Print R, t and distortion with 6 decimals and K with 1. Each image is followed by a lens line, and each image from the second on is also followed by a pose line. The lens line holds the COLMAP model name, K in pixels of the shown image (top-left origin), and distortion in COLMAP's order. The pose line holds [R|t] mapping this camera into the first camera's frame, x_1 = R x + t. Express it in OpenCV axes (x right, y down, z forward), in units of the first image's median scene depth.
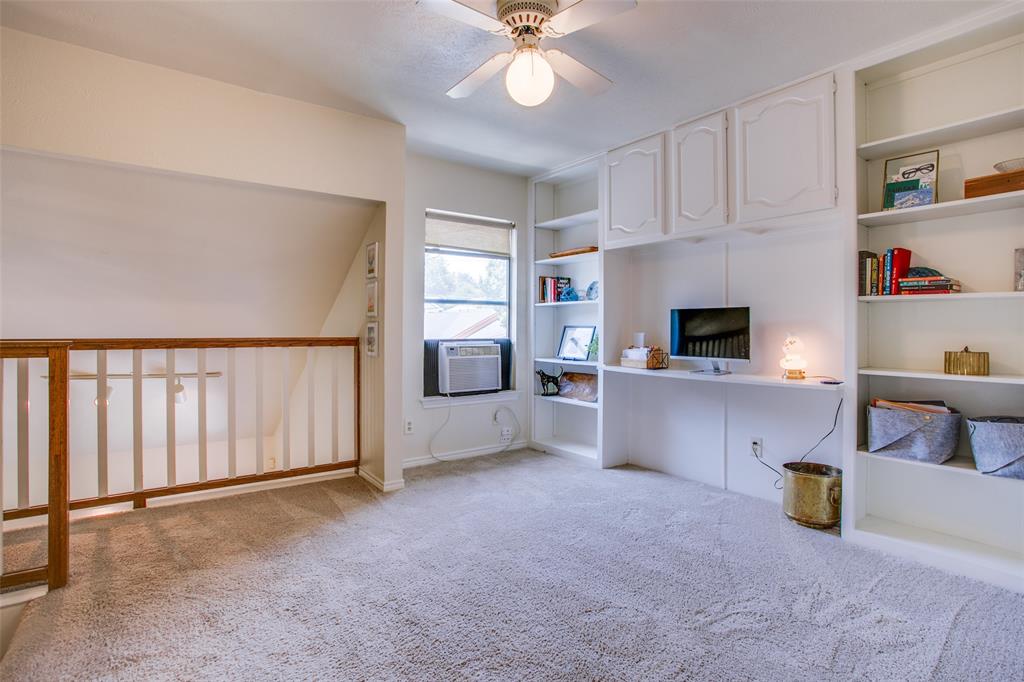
lens RADIAL K [[509.1, 0, 512.7], [0, 509.1, 330.6], [0, 0, 1]] dist [-0.000099, -0.000012]
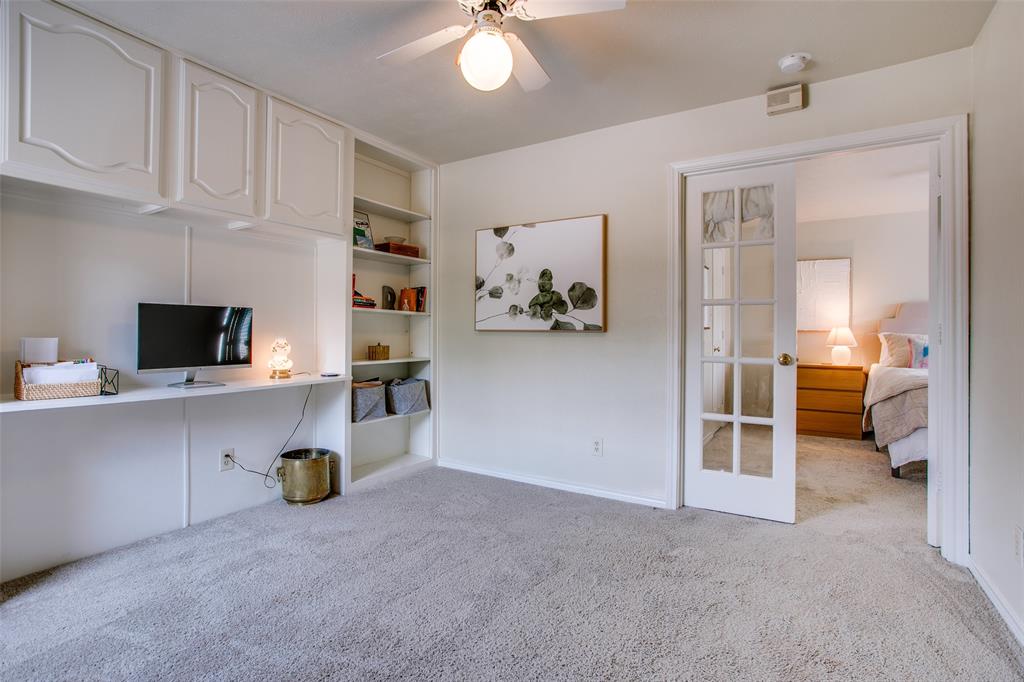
lens RADIAL K [[509.1, 0, 512.7], [0, 509.1, 330.6], [0, 0, 1]] dist [-0.000099, -0.000012]
pose [[-0.353297, -0.000995, 0.935511, -0.611359], [-0.002603, 0.999997, 0.000080, -0.006052], [-0.935508, -0.002407, -0.353298, 0.919414]]
